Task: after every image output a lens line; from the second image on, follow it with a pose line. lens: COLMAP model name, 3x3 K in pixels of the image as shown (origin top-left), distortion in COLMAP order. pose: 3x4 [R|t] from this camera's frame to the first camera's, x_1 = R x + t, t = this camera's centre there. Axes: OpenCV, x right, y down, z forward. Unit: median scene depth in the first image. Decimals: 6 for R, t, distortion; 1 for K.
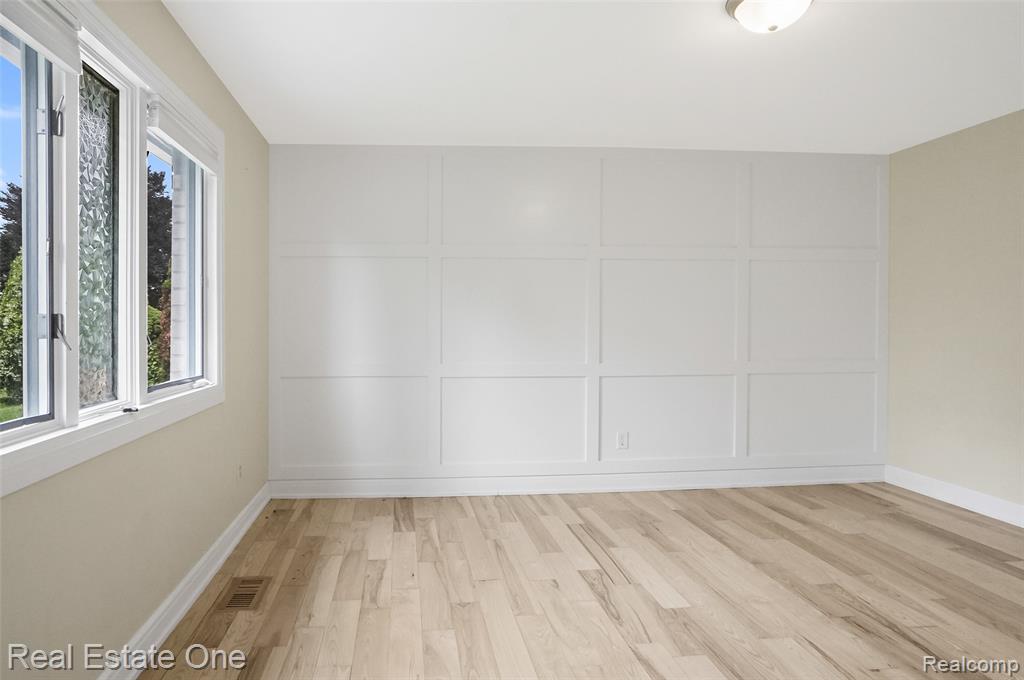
lens RADIAL K [[540.9, 0, 493.5], [0, 540.9, 336.4], [0, 0, 1]] dist [-0.027448, 0.016474]
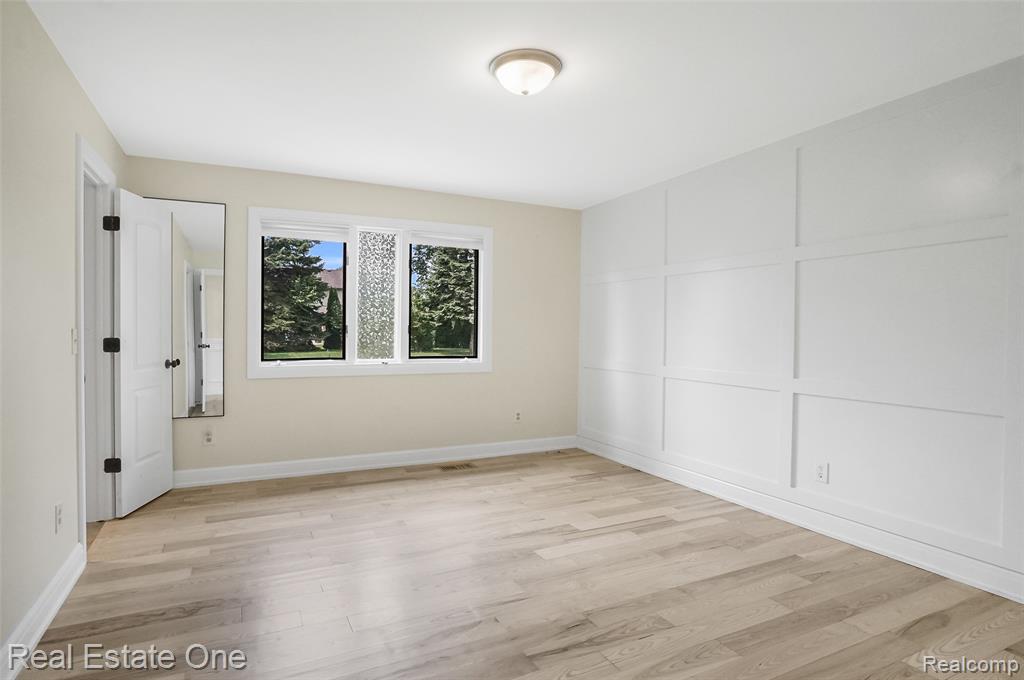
lens RADIAL K [[540.9, 0, 493.5], [0, 540.9, 336.4], [0, 0, 1]] dist [-0.027448, 0.016474]
pose [[0.351493, 0.010603, -0.936130, 1.024679], [-0.019639, 0.999799, 0.003951, 0.001427], [0.935984, 0.016996, 0.351631, 0.323062]]
